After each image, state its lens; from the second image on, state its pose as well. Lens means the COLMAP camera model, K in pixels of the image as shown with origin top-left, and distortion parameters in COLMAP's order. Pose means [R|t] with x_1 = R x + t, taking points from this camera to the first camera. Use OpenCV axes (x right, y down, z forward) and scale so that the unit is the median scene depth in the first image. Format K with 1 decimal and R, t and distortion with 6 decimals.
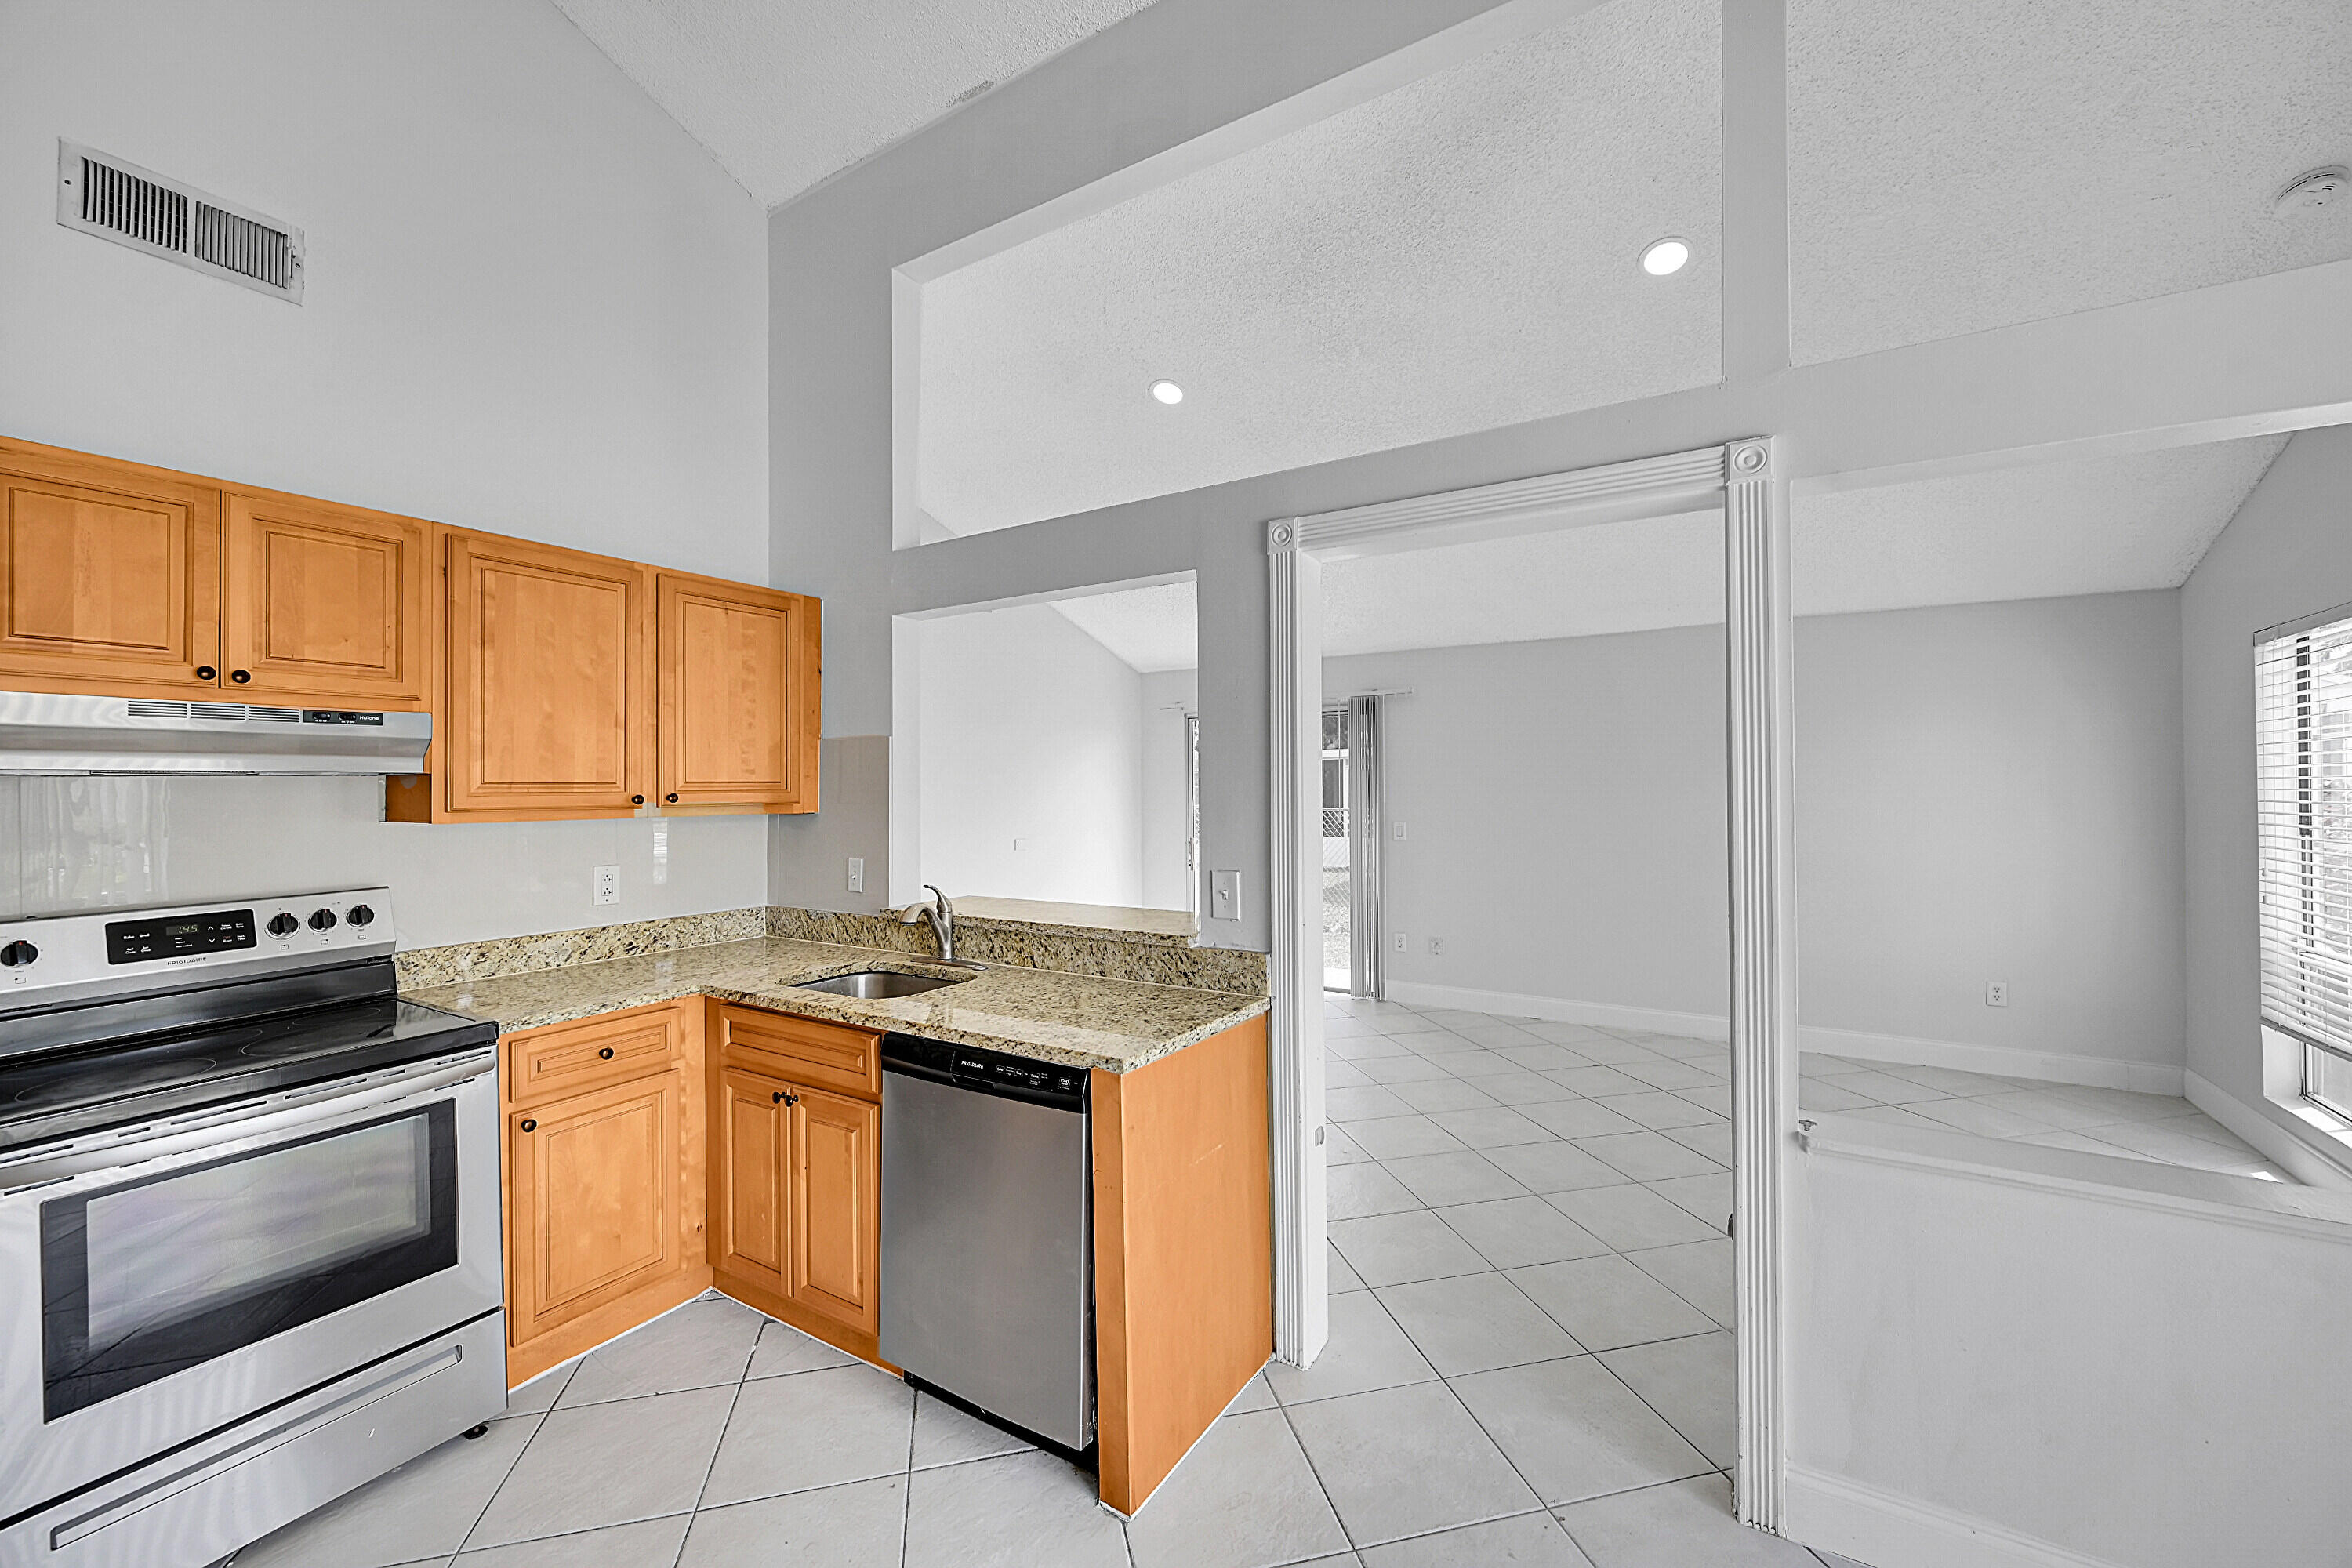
lens RADIAL K [[925.1, 0, 1183.4], [0, 925.1, 778.3], [0, 0, 1]] dist [0.000793, 0.000095]
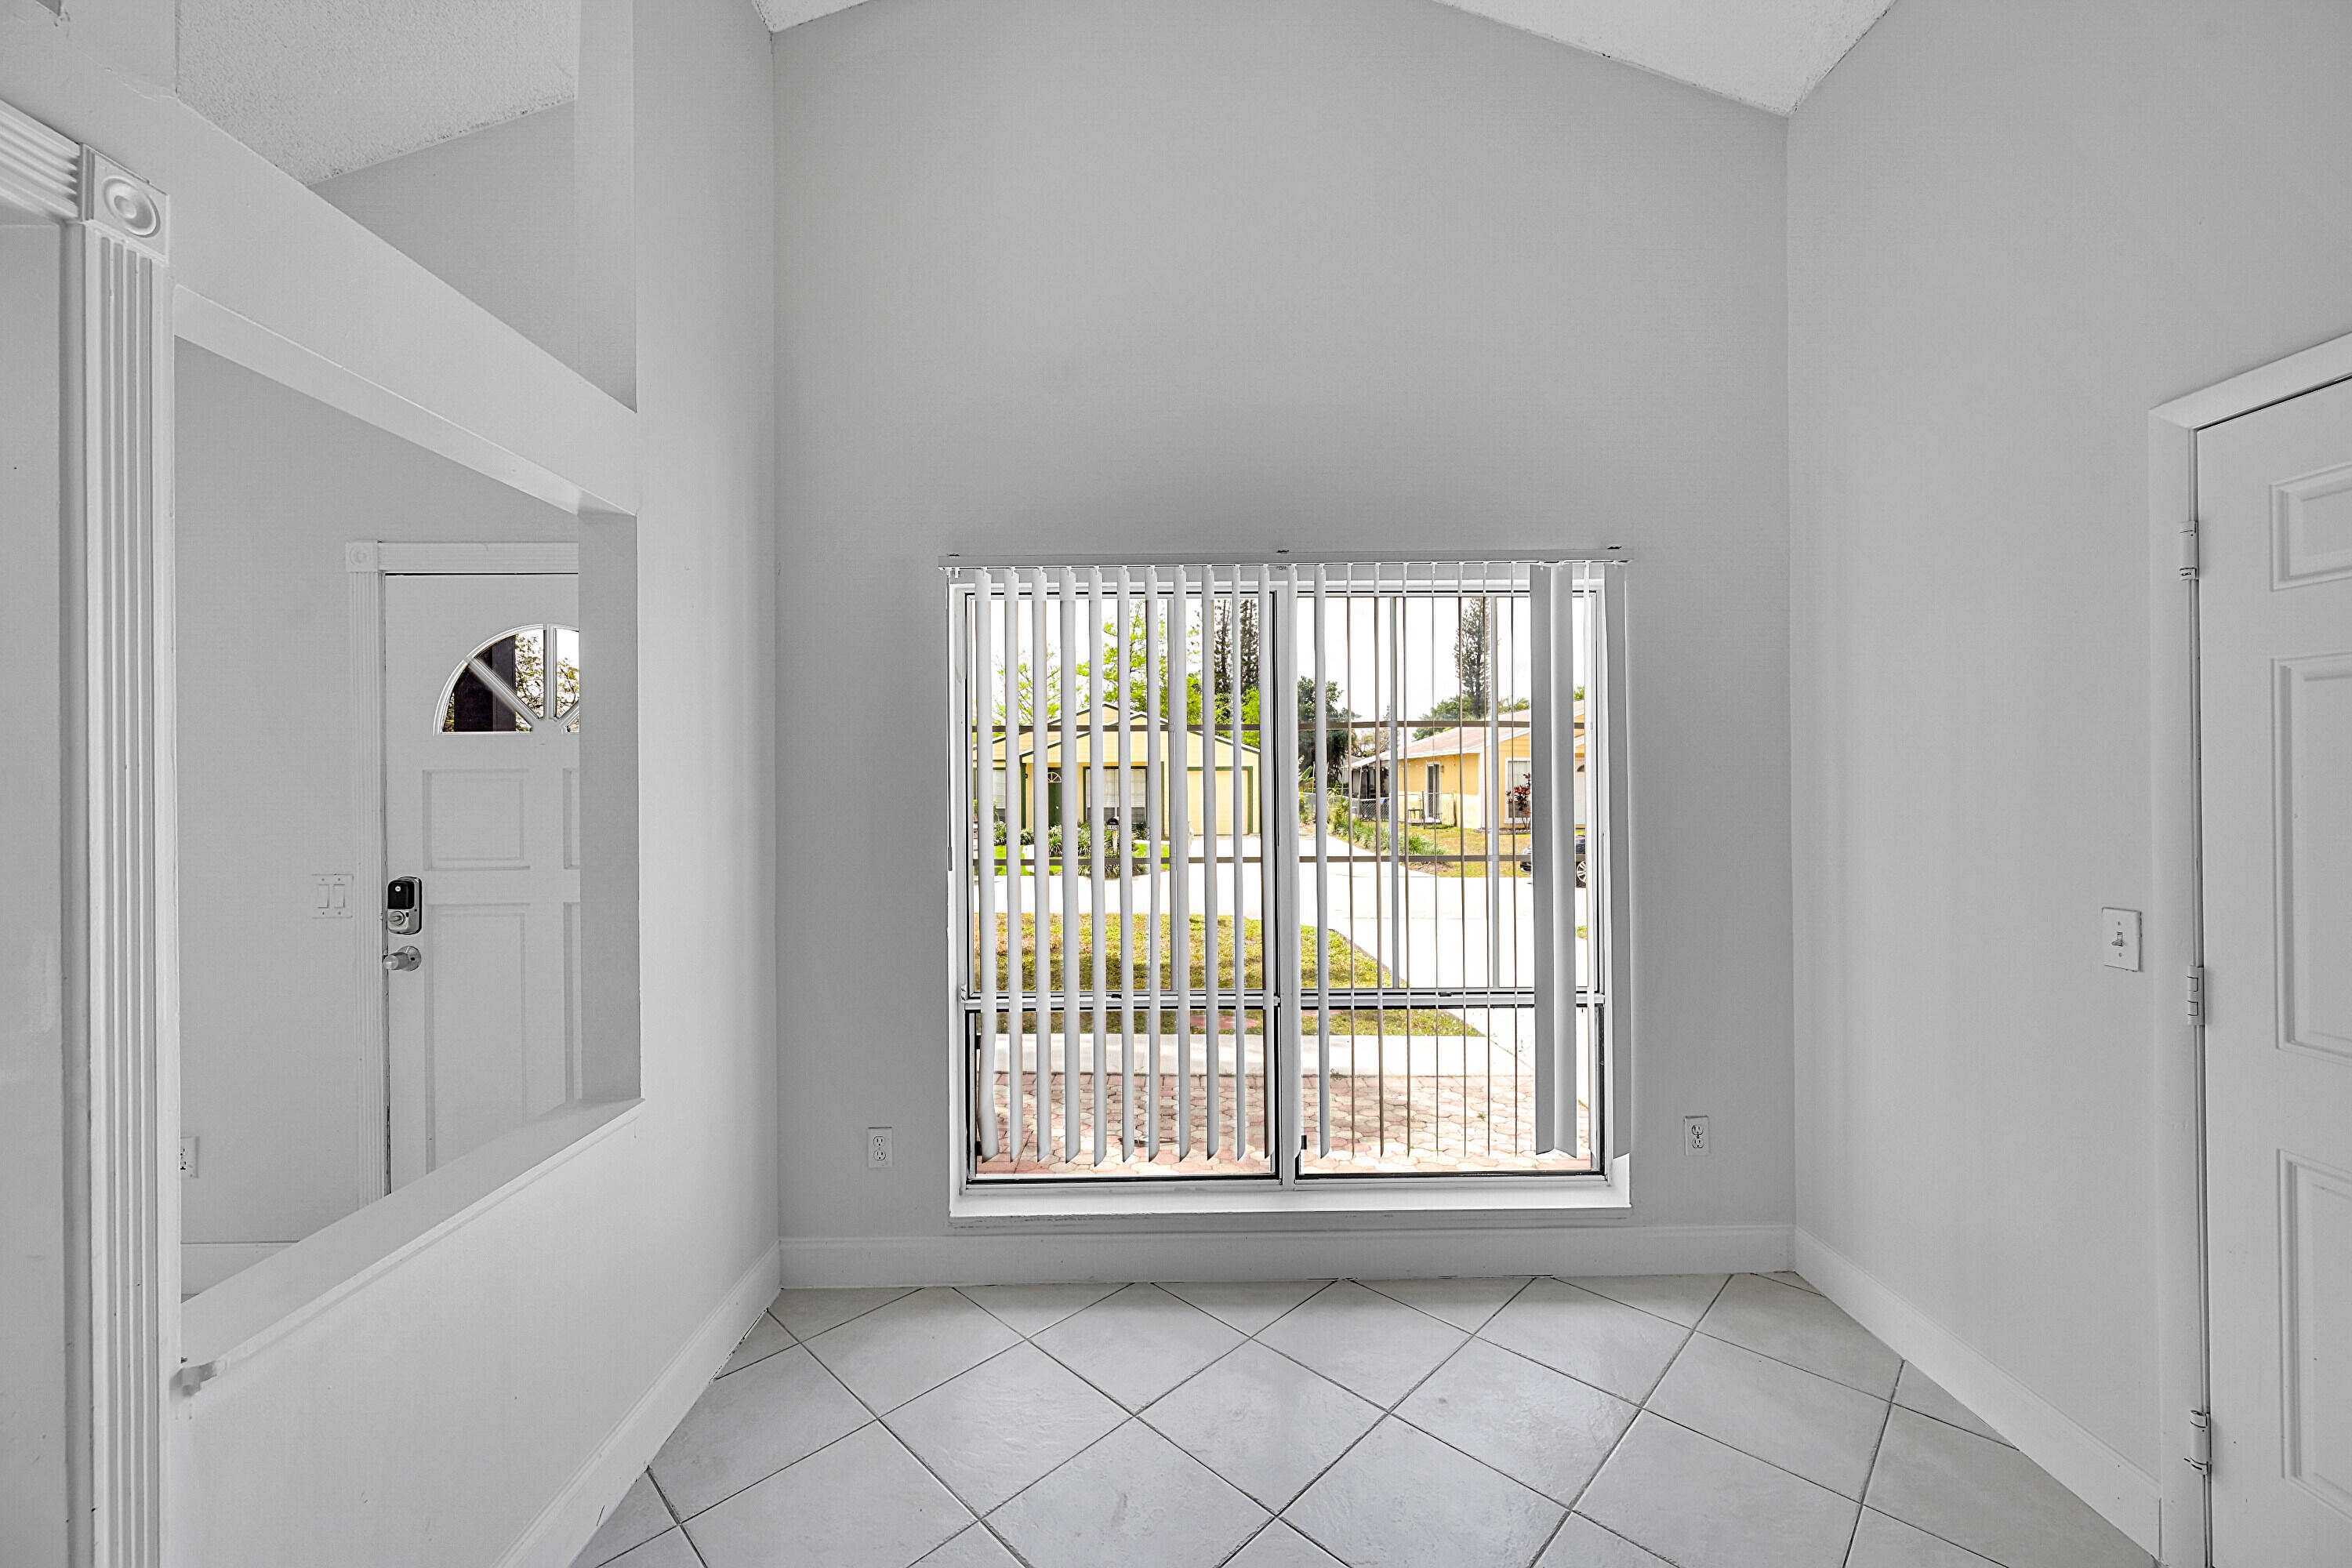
lens RADIAL K [[925.1, 0, 1183.4], [0, 925.1, 778.3], [0, 0, 1]] dist [0.000793, 0.000095]
pose [[-0.532759, 0.011367, 0.846191, -0.136473], [0.004033, 0.999933, -0.010893, 0.005279], [-0.846257, -0.002390, -0.532769, 0.539607]]
